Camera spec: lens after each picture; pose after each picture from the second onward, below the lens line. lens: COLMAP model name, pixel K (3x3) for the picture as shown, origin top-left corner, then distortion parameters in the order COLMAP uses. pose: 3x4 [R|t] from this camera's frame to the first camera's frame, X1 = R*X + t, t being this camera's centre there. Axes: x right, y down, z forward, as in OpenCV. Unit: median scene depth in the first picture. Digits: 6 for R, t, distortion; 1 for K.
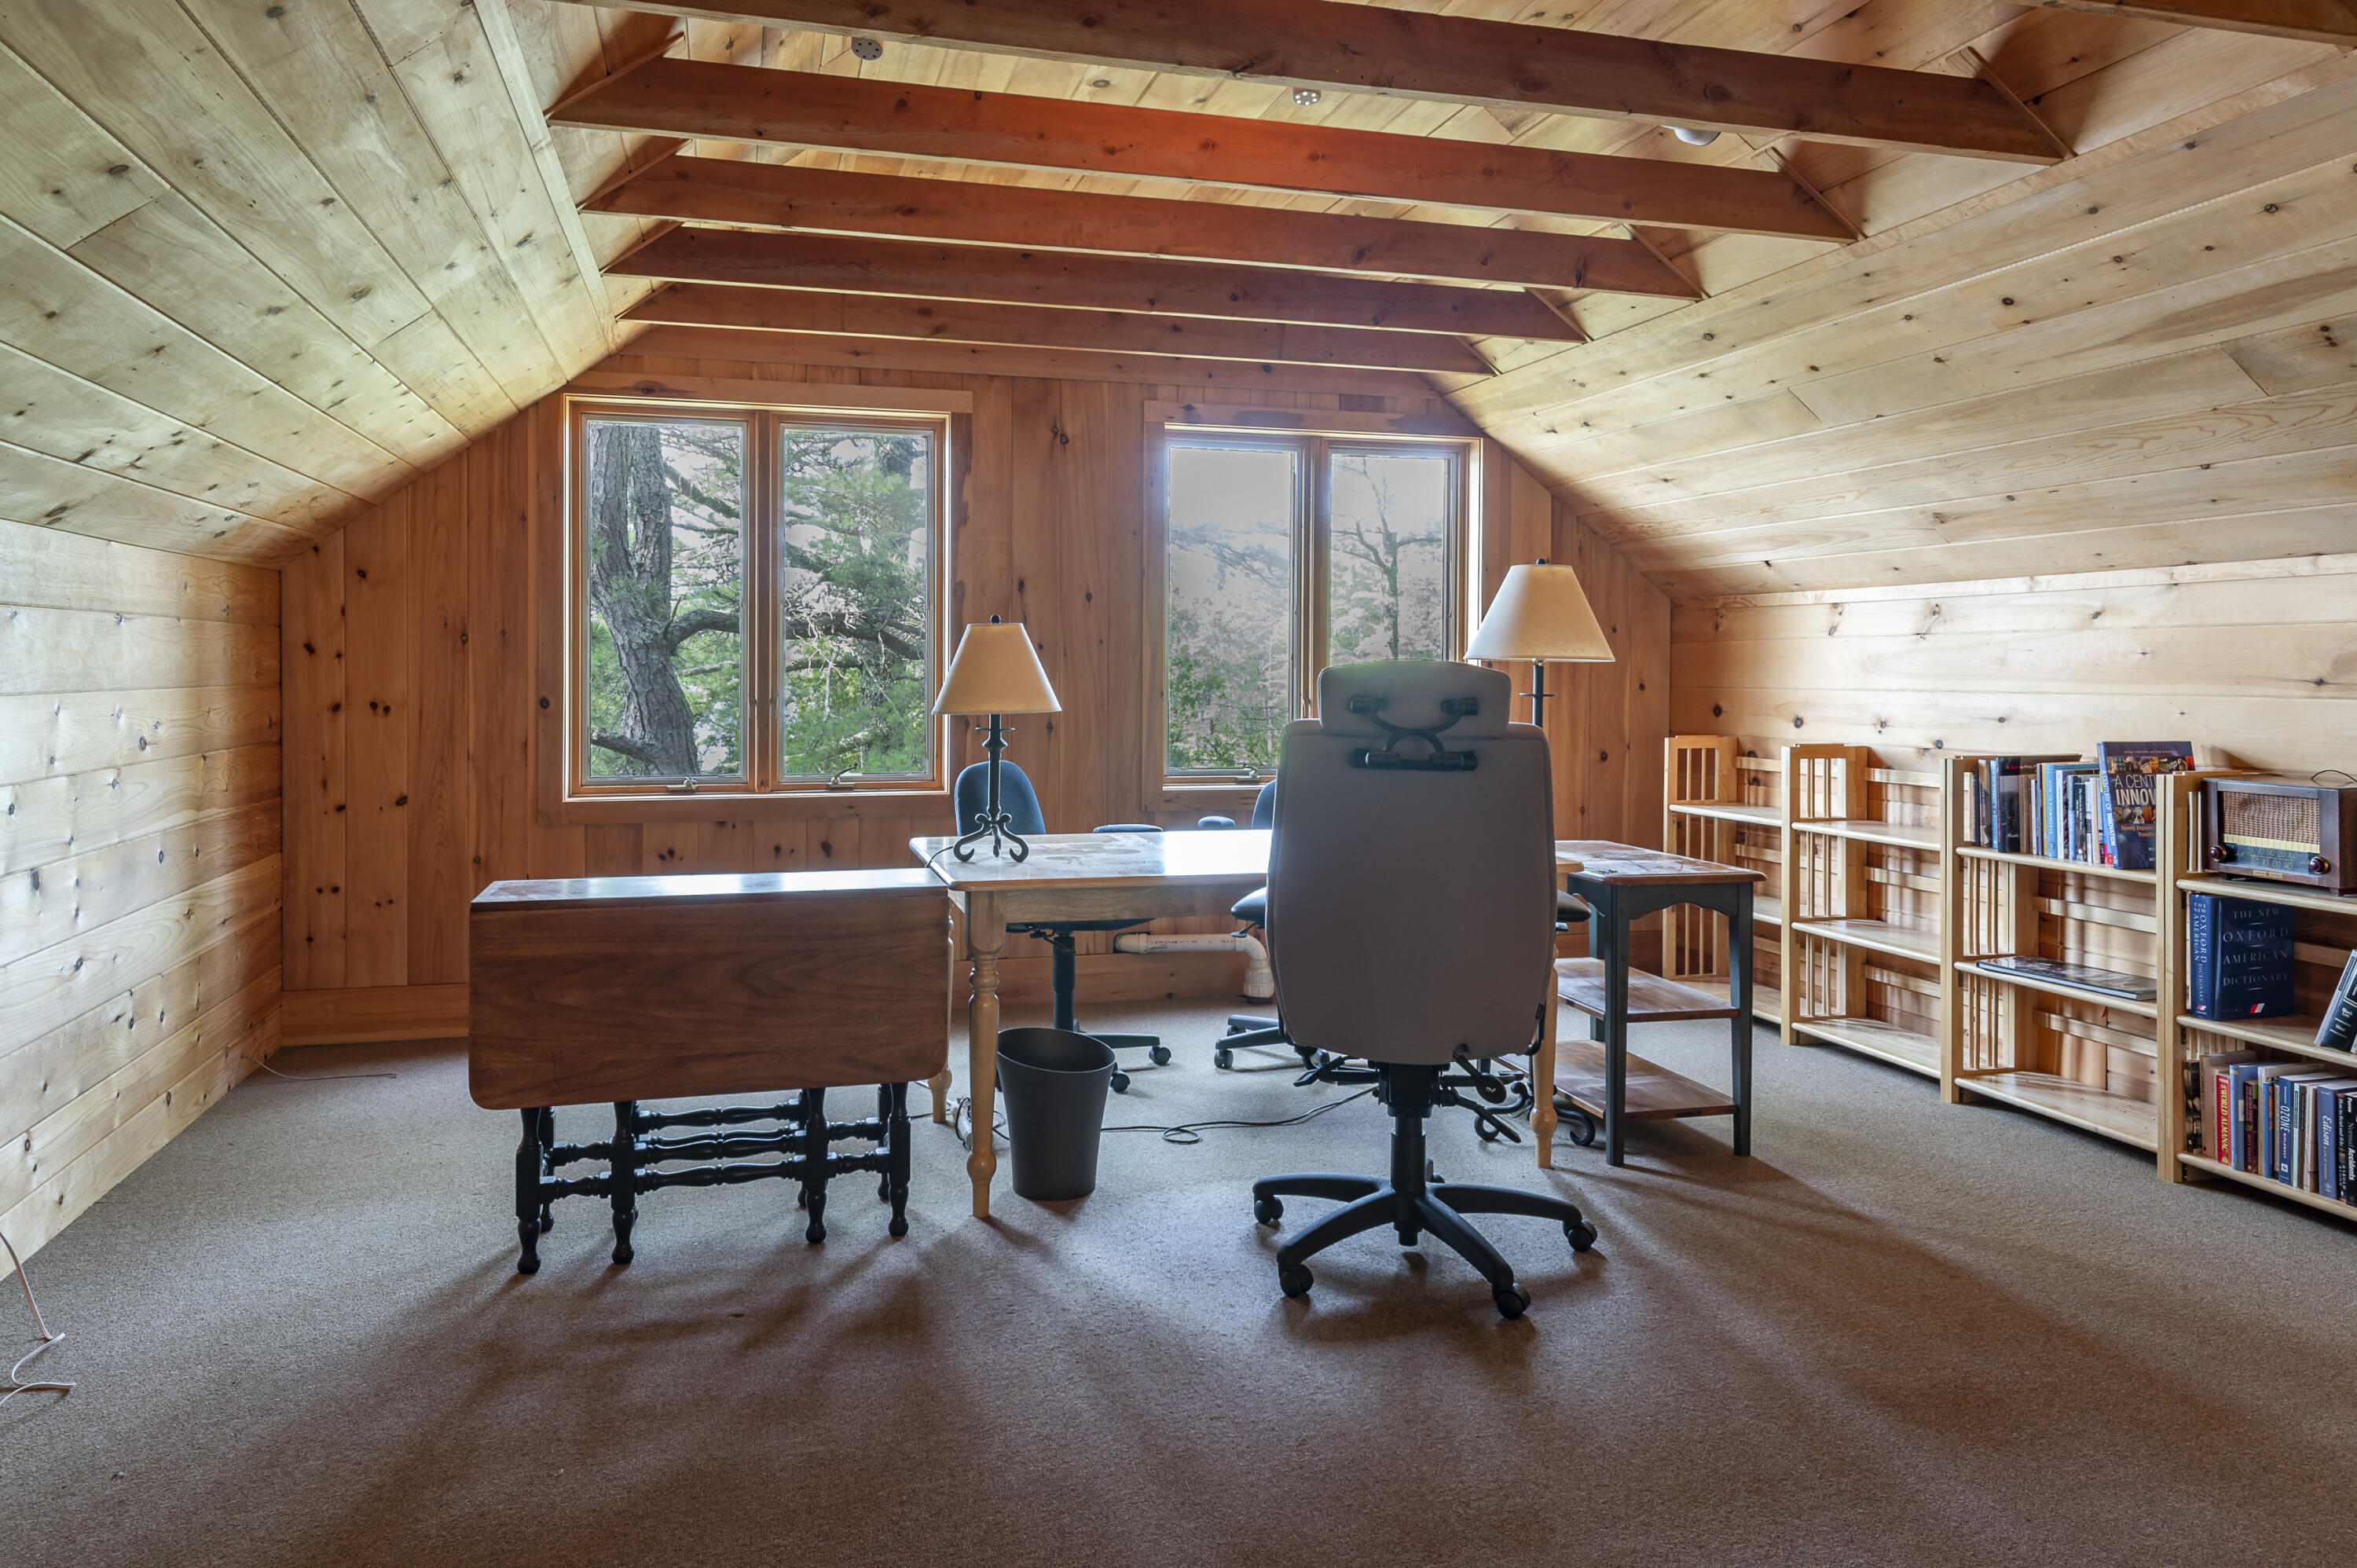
lens RADIAL K [[1665.4, 0, 1176.8], [0, 1665.4, 773.9], [0, 0, 1]] dist [0.033218, -0.005193]
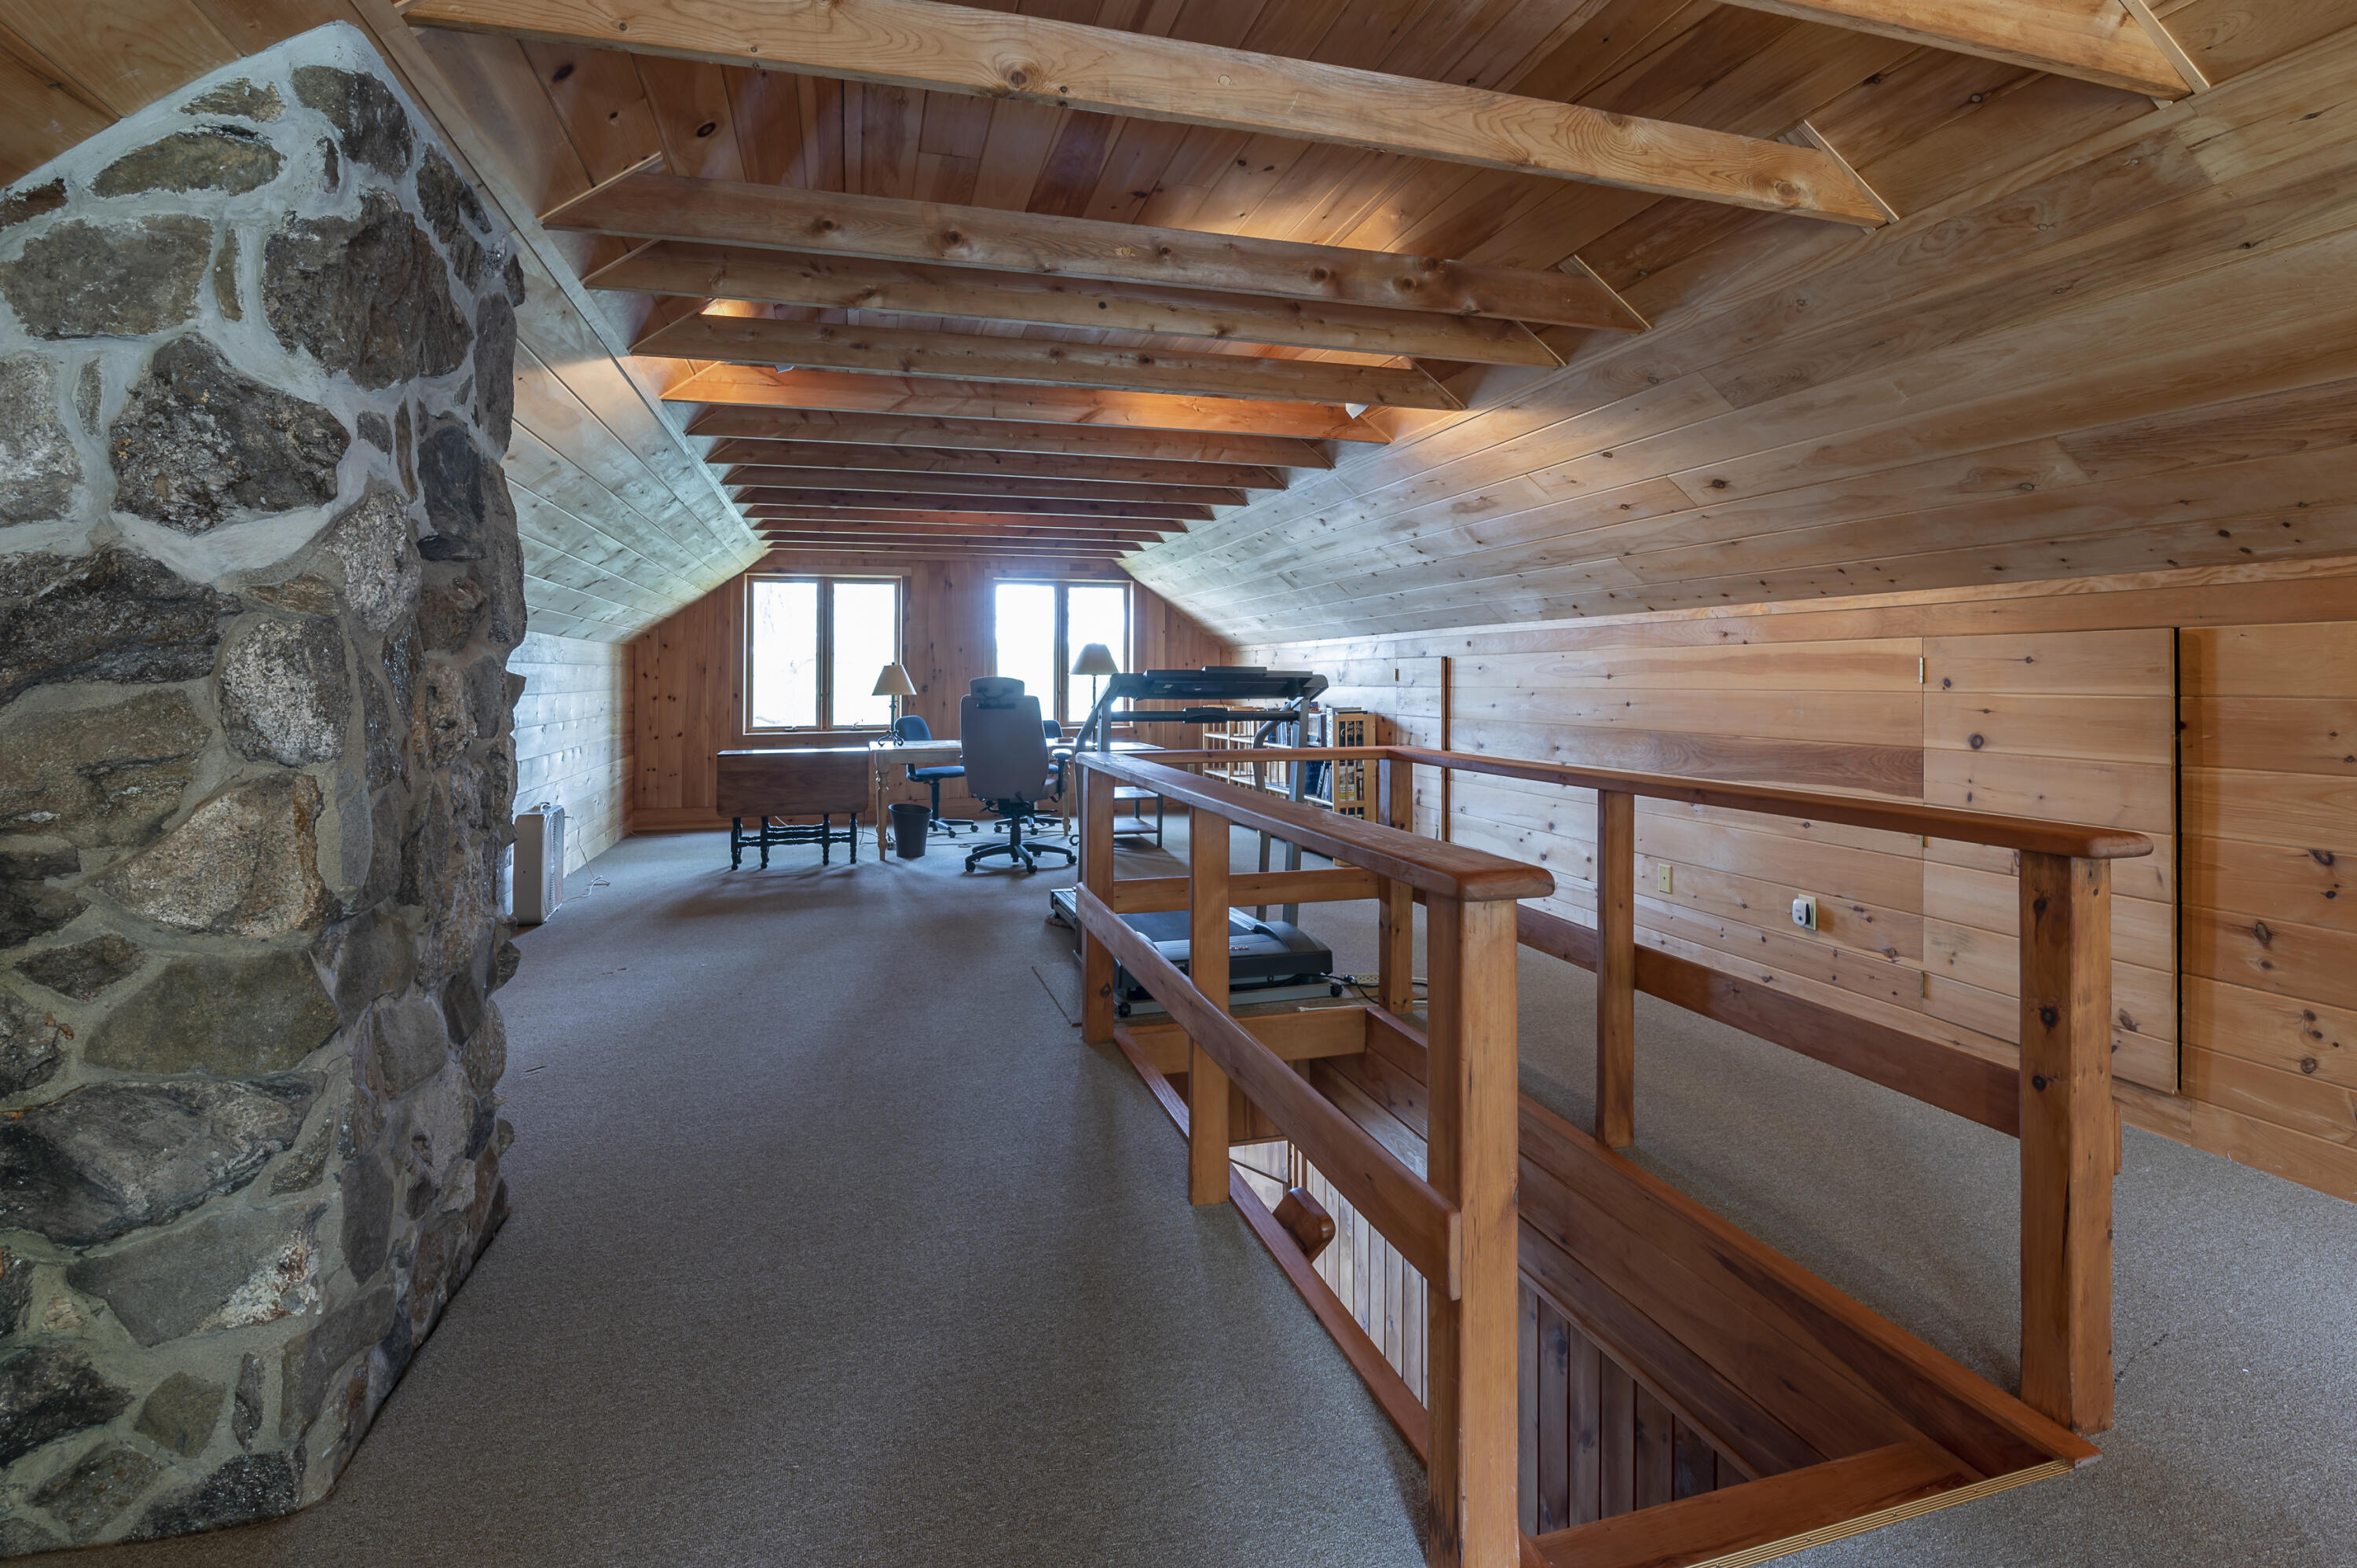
lens RADIAL K [[1128.8, 0, 1190.5], [0, 1128.8, 692.9], [0, 0, 1]] dist [-0.019716, -0.000652]
pose [[0.999345, -0.010100, 0.034764, 0.293929], [0.011804, 0.998721, -0.049168, 0.052749], [-0.034223, 0.049546, 0.998185, -0.848529]]
